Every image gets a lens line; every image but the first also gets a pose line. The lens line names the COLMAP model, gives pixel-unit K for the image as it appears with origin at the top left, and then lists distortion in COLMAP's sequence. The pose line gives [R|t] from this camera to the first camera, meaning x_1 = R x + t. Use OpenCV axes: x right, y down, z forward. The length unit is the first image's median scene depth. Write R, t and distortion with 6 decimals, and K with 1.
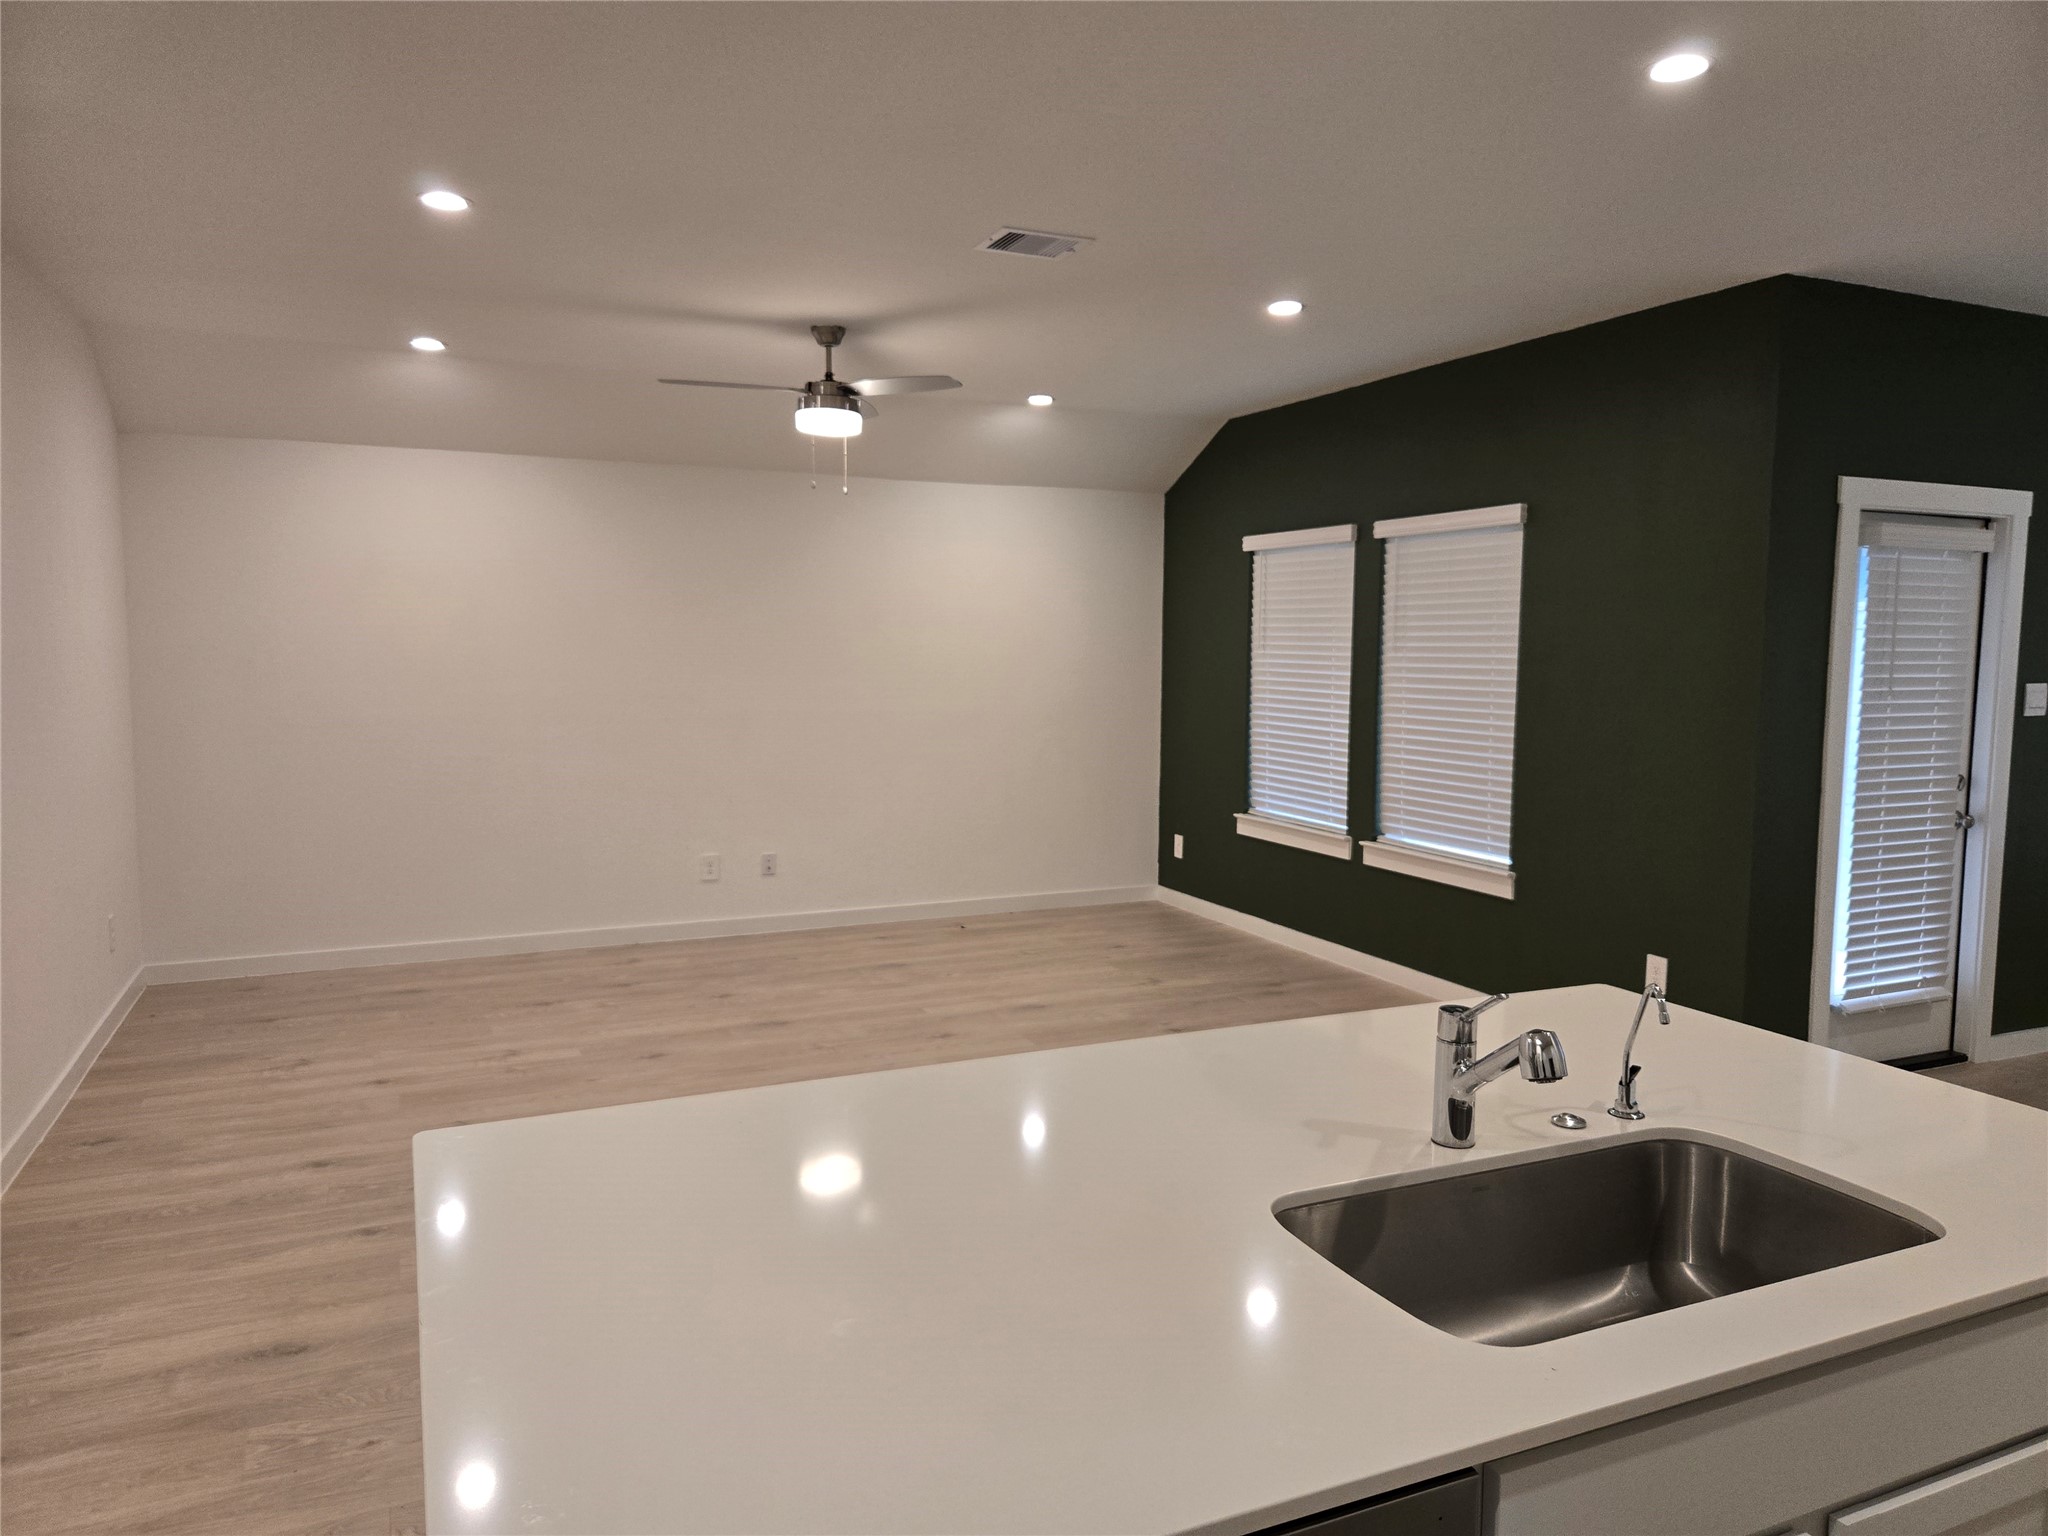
lens RADIAL K [[1362.7, 0, 987.6], [0, 1362.7, 746.8], [0, 0, 1]] dist [0.067742, -0.060192]
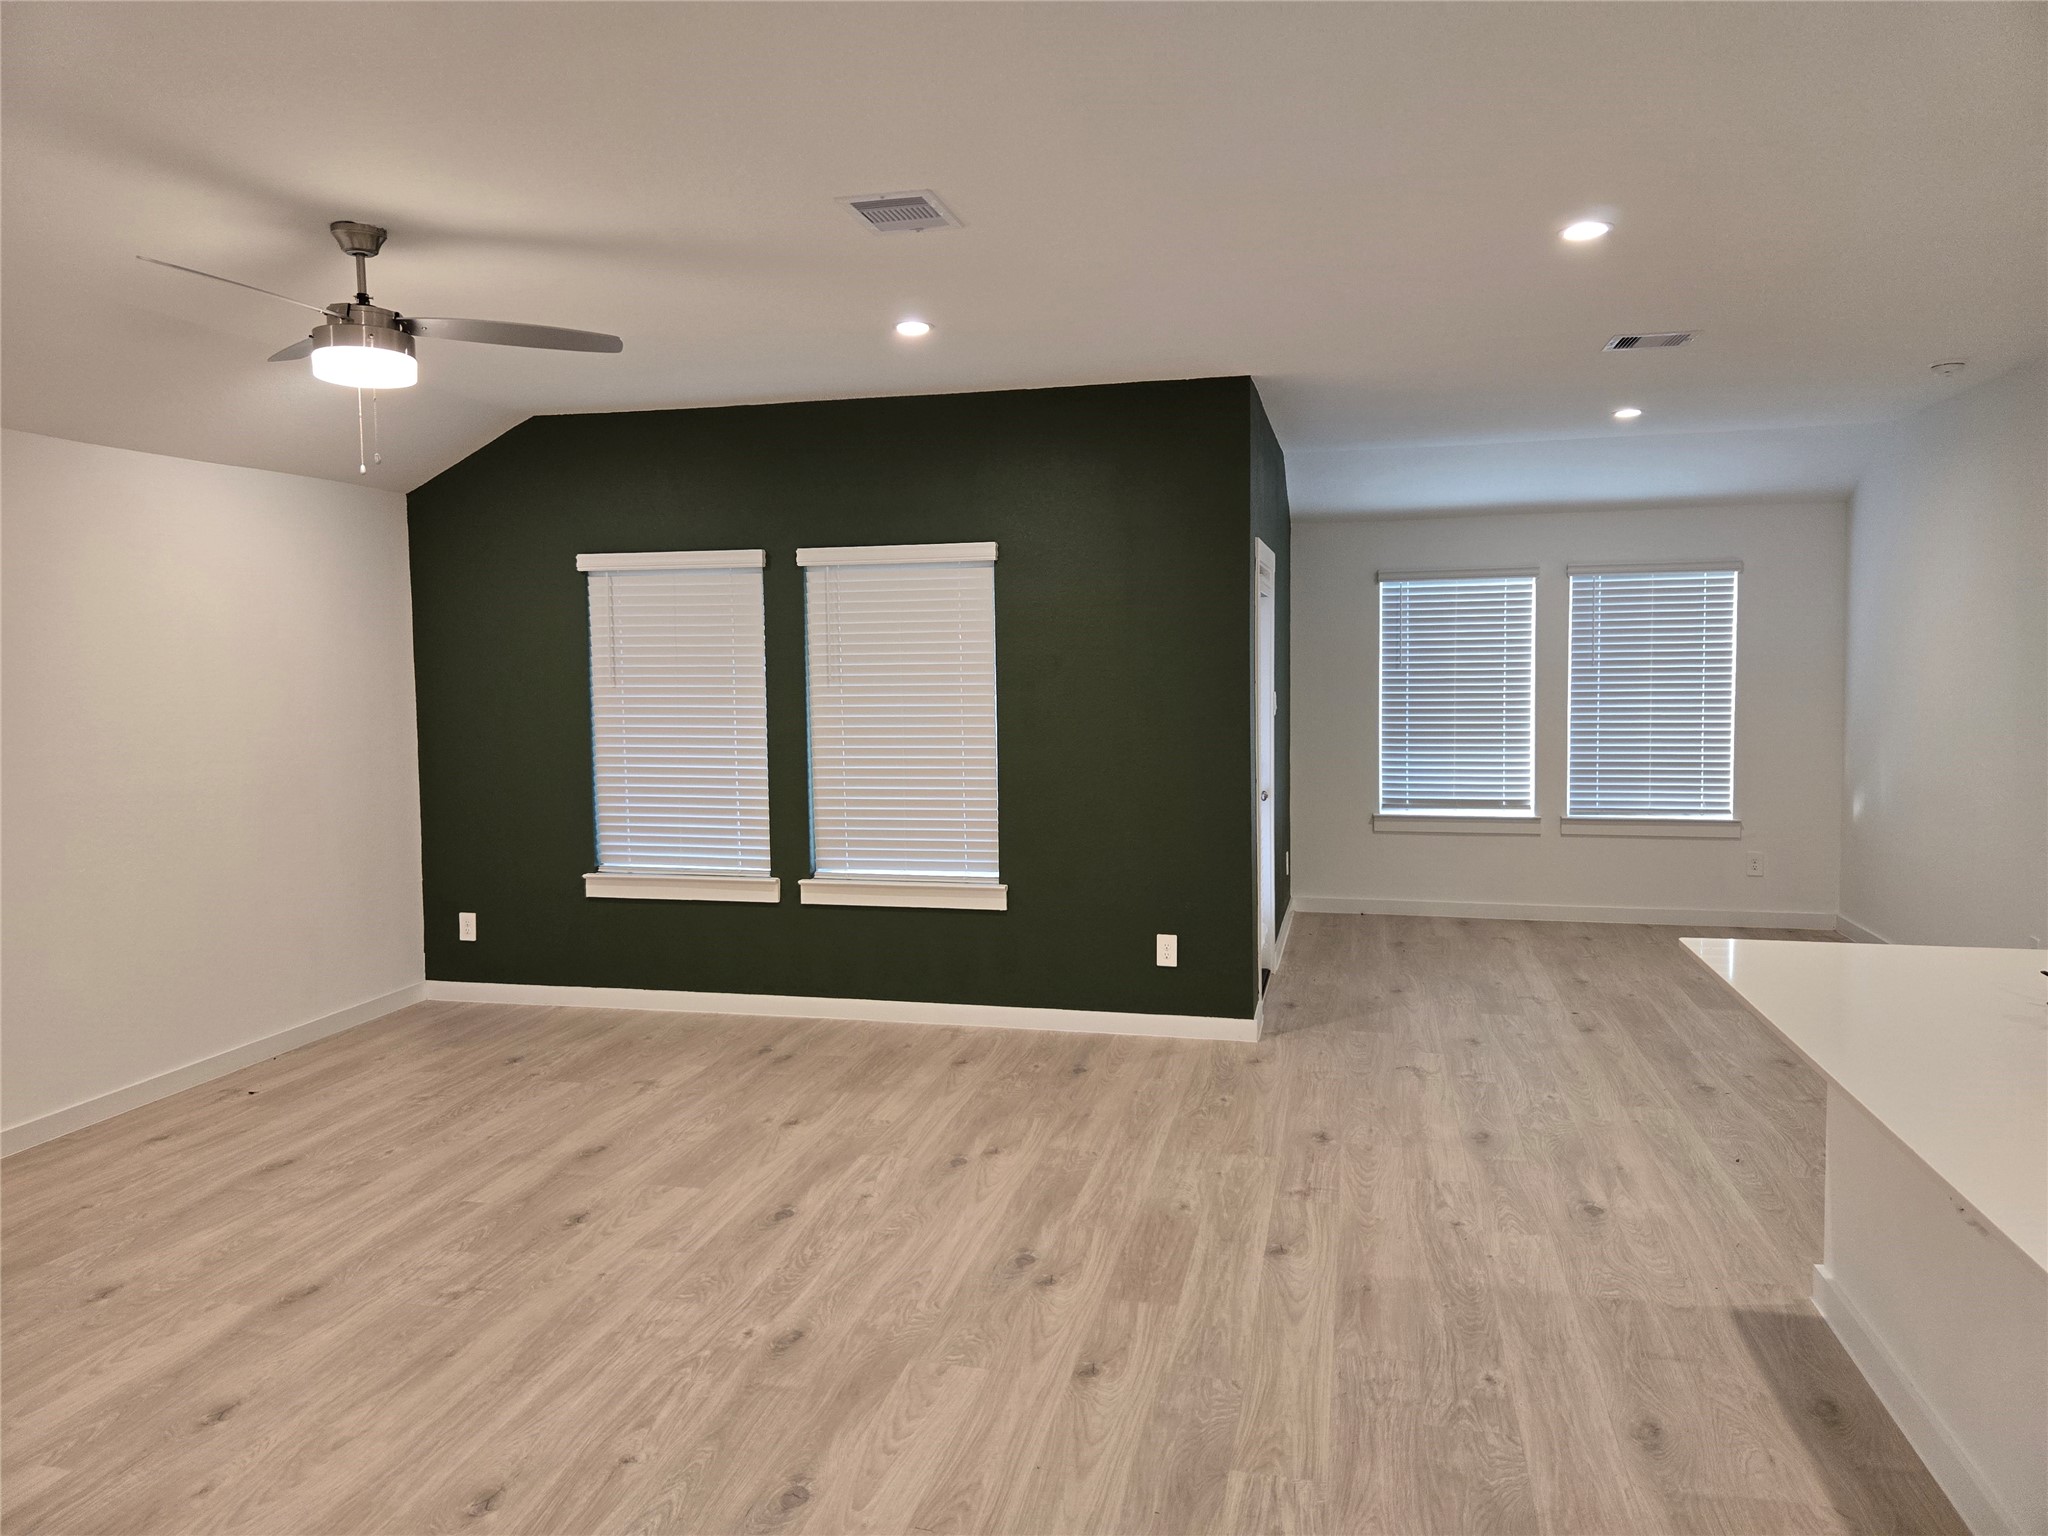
lens RADIAL K [[1380.0, 0, 1023.3], [0, 1380.0, 732.5], [0, 0, 1]] dist [0.069858, -0.058645]
pose [[0.609803, -0.061182, 0.790188, -0.410277], [0.080812, 0.996619, 0.014802, -0.037463], [-0.788423, 0.054830, 0.612685, 0.290994]]
